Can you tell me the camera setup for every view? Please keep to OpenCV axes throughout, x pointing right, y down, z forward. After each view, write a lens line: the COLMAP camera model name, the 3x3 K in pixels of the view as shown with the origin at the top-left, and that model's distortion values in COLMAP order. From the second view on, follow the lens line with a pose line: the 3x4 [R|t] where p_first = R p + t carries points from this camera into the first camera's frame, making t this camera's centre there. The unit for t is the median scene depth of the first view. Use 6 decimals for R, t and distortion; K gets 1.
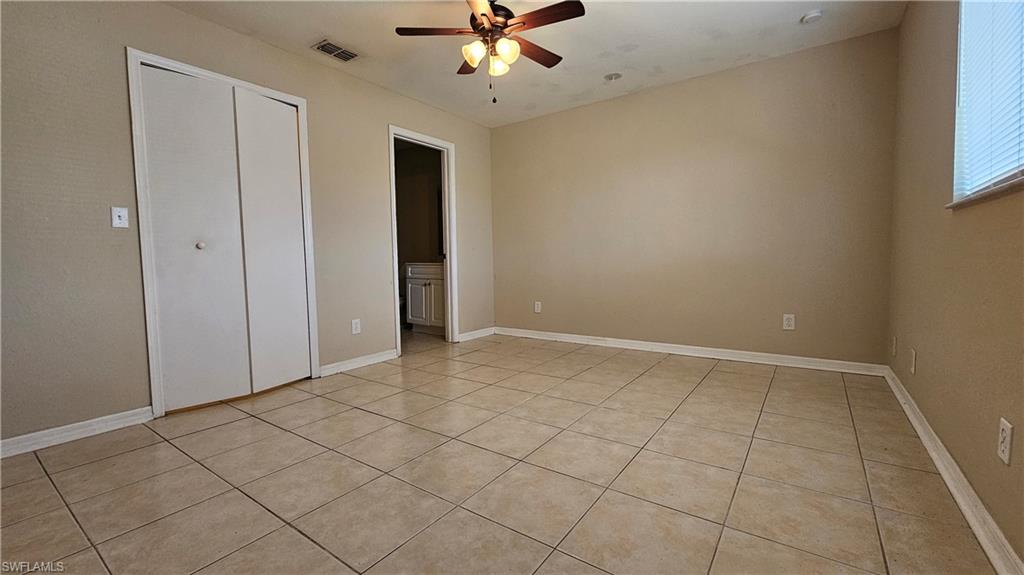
lens RADIAL K [[419.3, 0, 511.6], [0, 419.3, 288.1], [0, 0, 1]] dist [-0.002797, 0.000181]
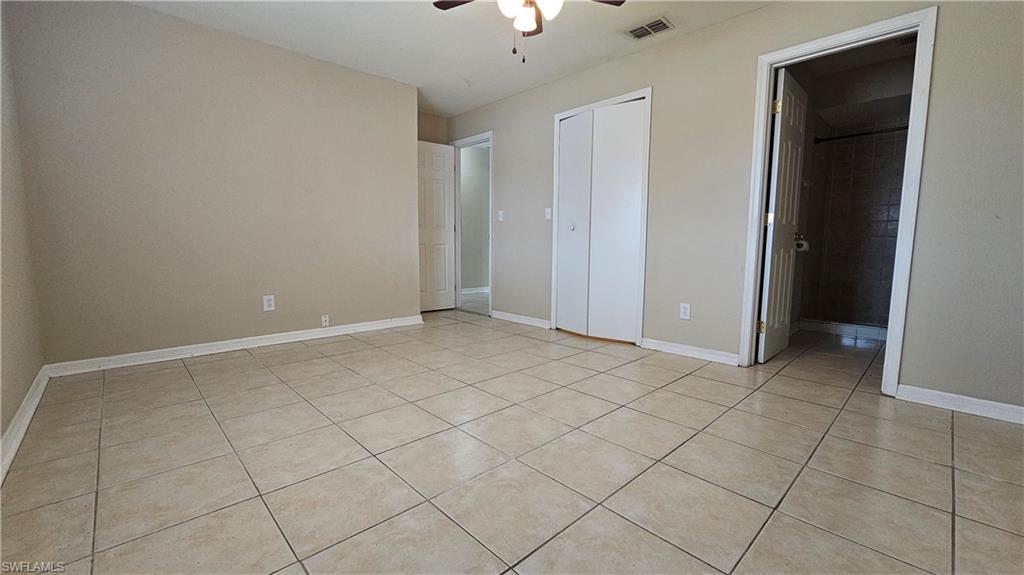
lens RADIAL K [[419.3, 0, 511.3], [0, 419.3, 289.2], [0, 0, 1]] dist [-0.002797, 0.000181]
pose [[-0.189797, 0.126577, -0.973630, 0.911452], [-0.071086, 0.987281, 0.142209, -0.092167], [0.979247, 0.096202, -0.178385, 1.198714]]
